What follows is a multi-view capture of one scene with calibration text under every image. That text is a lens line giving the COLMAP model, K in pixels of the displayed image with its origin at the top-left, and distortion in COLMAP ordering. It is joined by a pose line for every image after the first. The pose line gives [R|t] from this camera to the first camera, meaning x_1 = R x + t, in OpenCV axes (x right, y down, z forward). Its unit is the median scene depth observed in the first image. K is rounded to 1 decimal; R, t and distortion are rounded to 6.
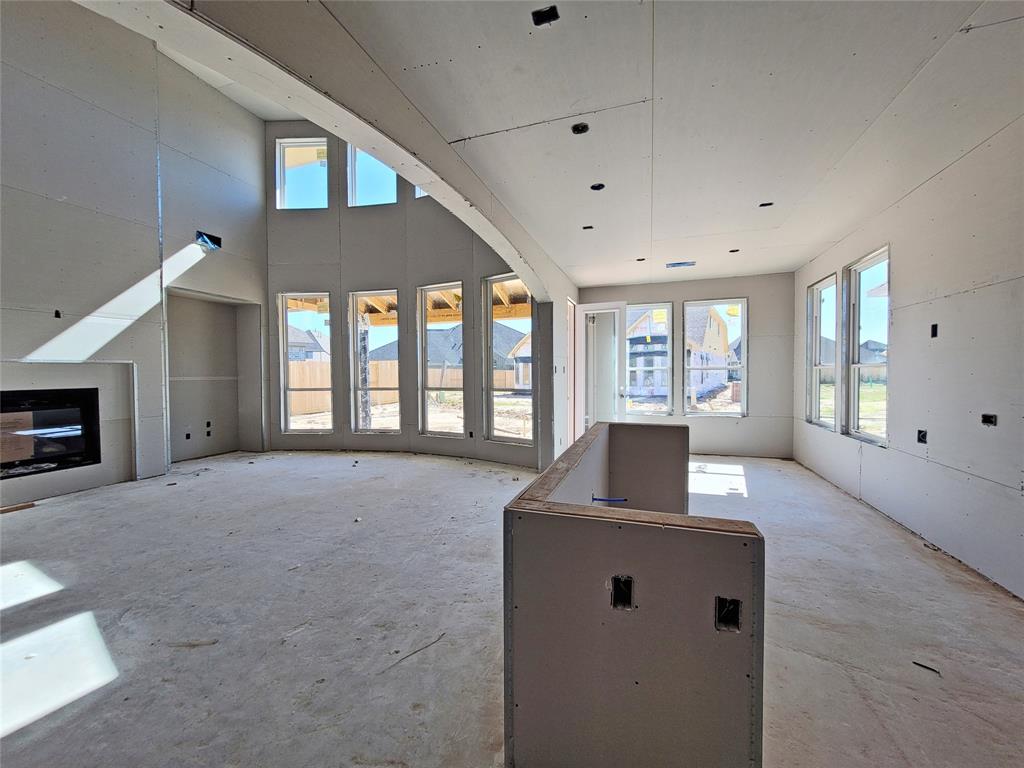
lens RADIAL K [[407.5, 0, 510.2], [0, 407.5, 374.3], [0, 0, 1]] dist [-0.003007, 0.001007]
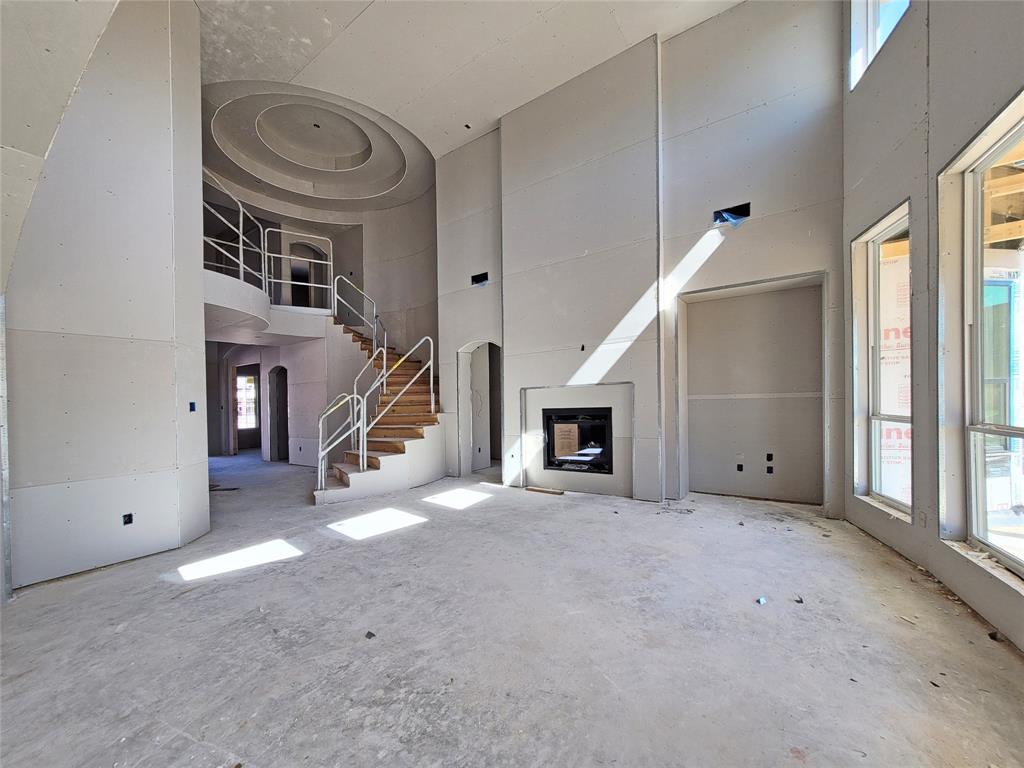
lens RADIAL K [[407.5, 0, 513.3], [0, 407.5, 392.1], [0, 0, 1]] dist [-0.003007, 0.001007]
pose [[-0.264194, -0.002536, -0.964466, 0.129571], [0.032476, 0.999406, -0.011524, -0.002964], [0.963923, -0.034367, -0.263955, 0.995481]]
